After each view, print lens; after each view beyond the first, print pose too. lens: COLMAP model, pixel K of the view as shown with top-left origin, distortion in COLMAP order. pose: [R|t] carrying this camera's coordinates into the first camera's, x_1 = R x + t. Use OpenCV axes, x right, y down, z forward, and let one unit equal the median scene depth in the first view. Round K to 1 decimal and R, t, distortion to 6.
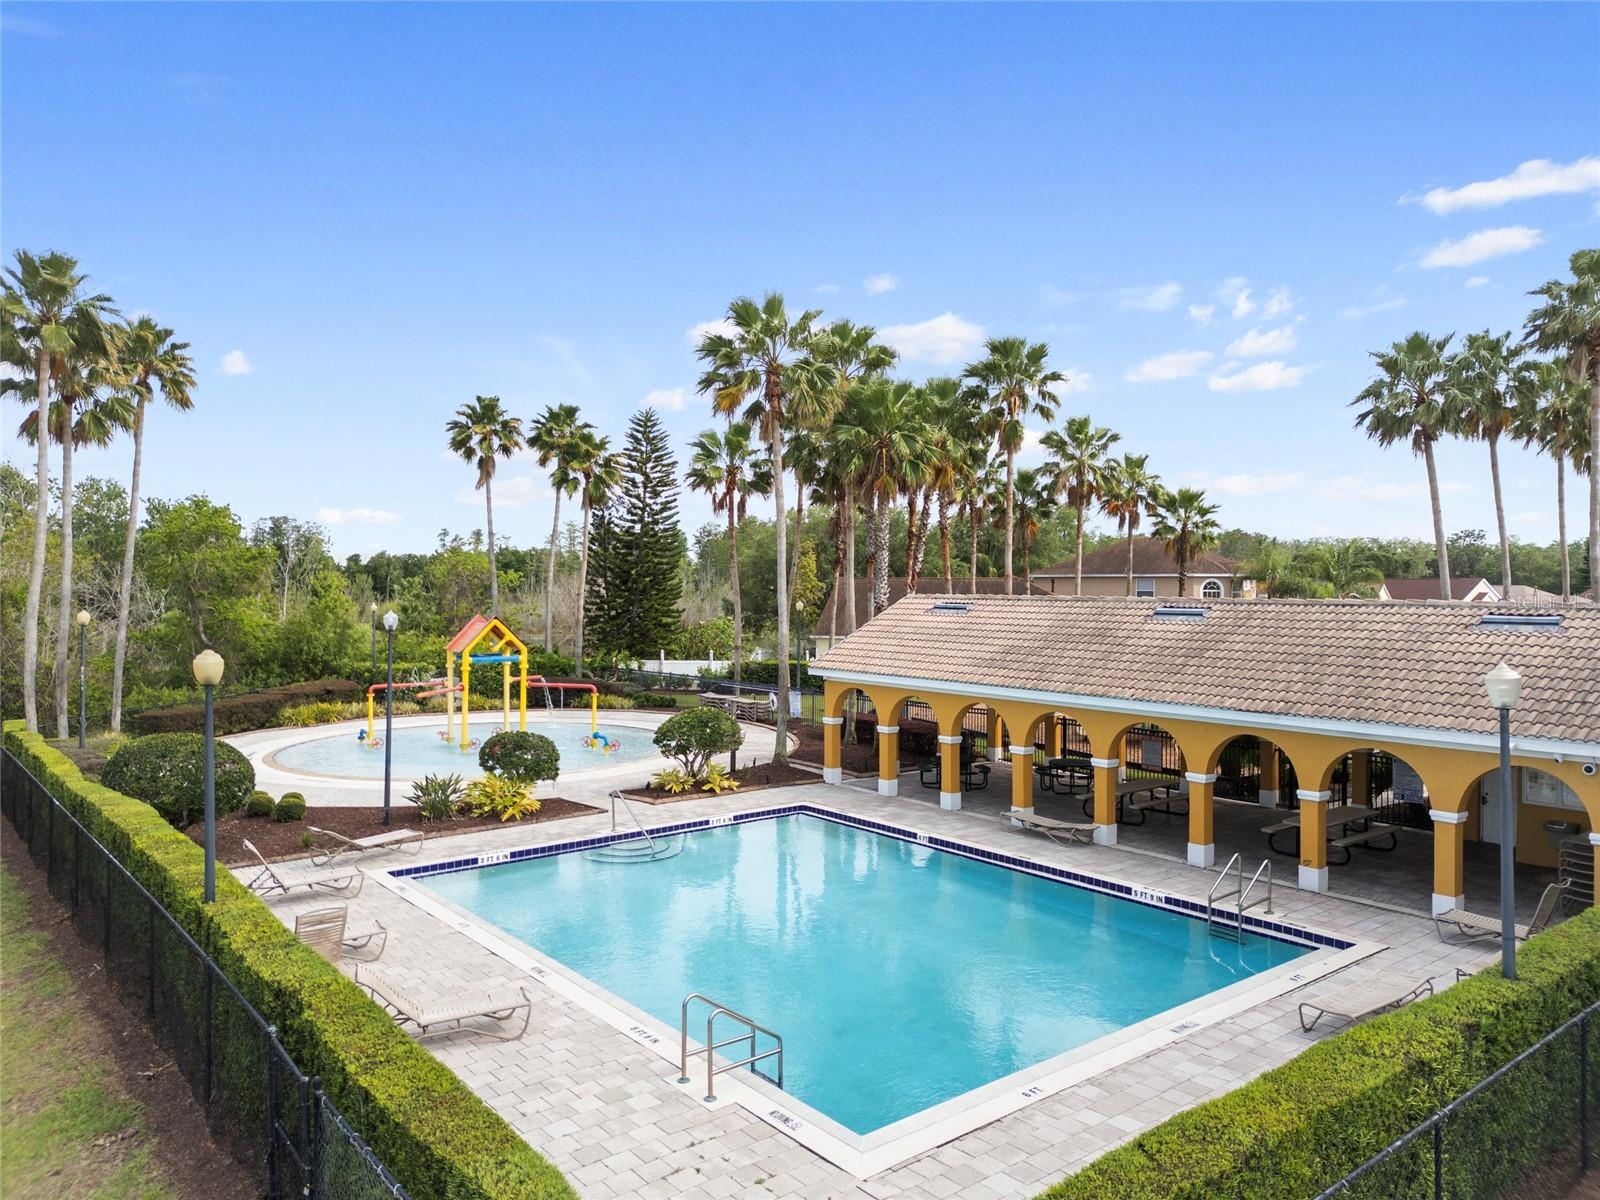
lens RADIAL K [[1126.1, 0, 800.0], [0, 1126.1, 600.0], [0, 0, 1]] dist [0.000065, -0.000477]
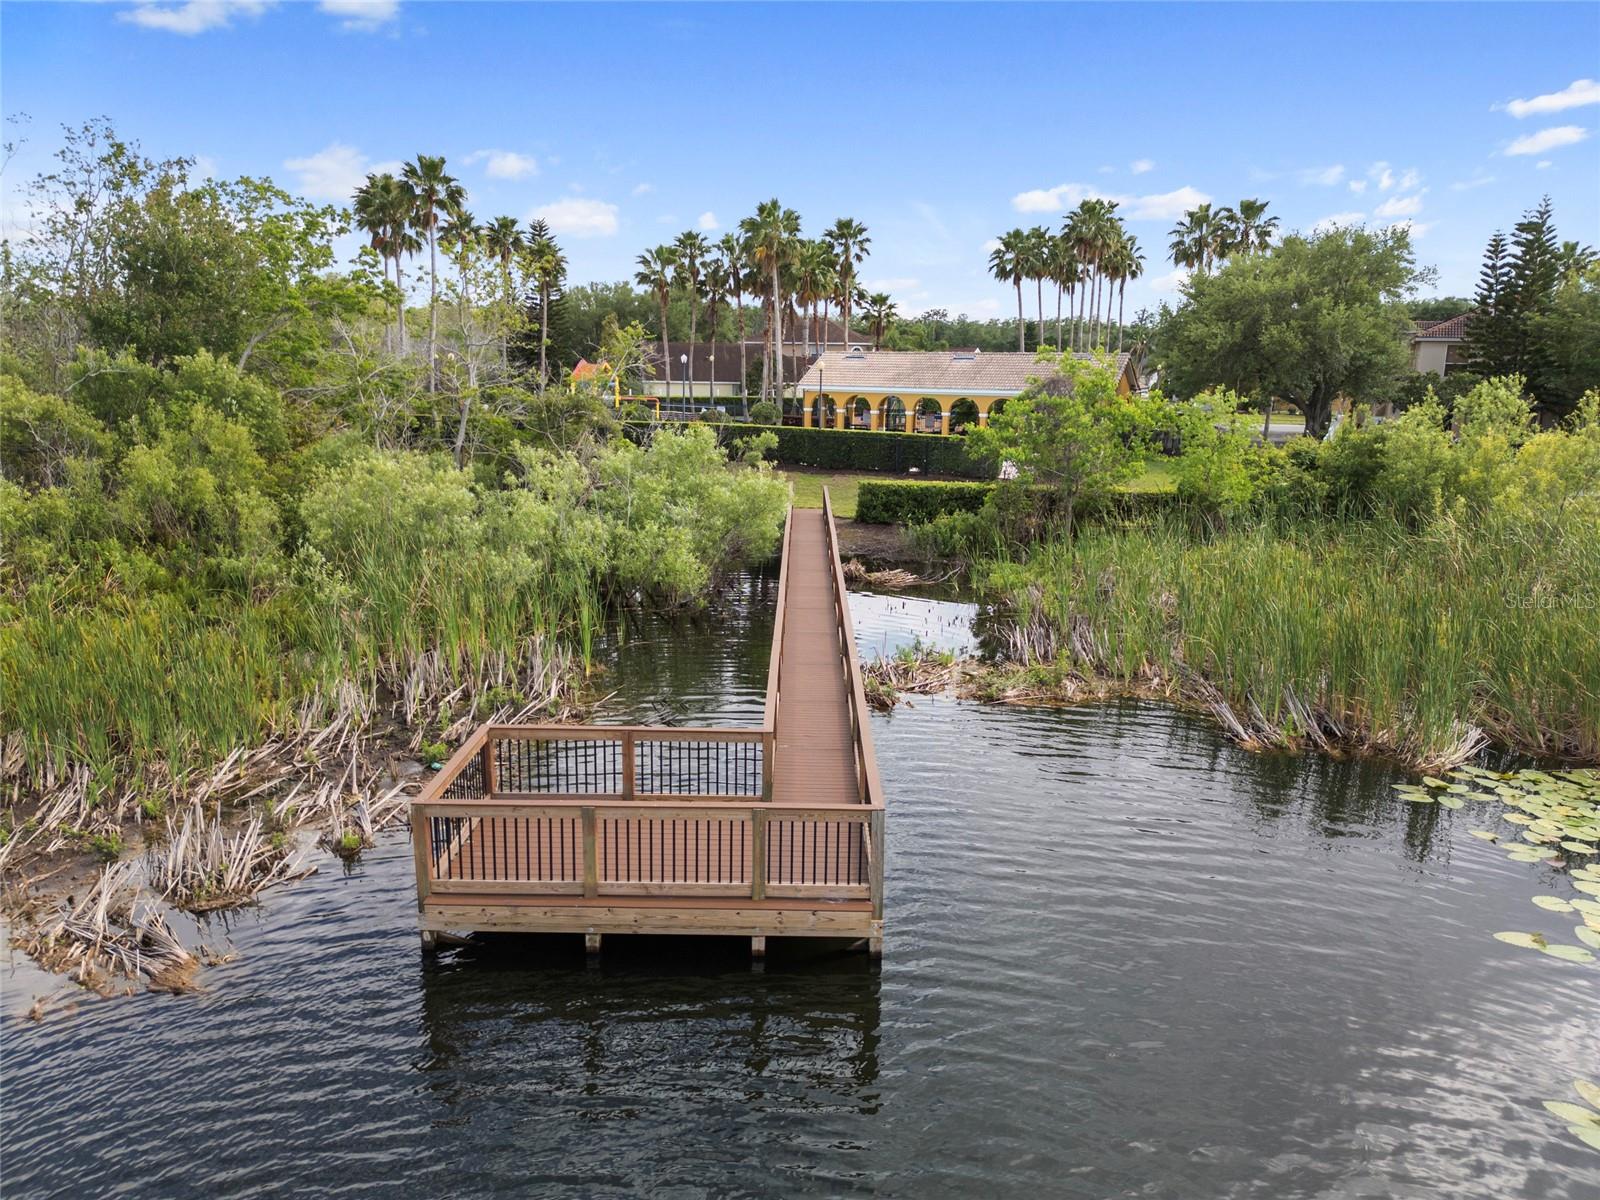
lens RADIAL K [[1126.1, 0, 800.0], [0, 1126.1, 600.0], [0, 0, 1]] dist [0.000065, -0.000477]
pose [[0.901160, -0.084206, 0.425229, -0.775840], [-0.002771, 0.979812, 0.199900, 0.028763], [-0.433478, -0.181320, 0.882734, -0.822042]]
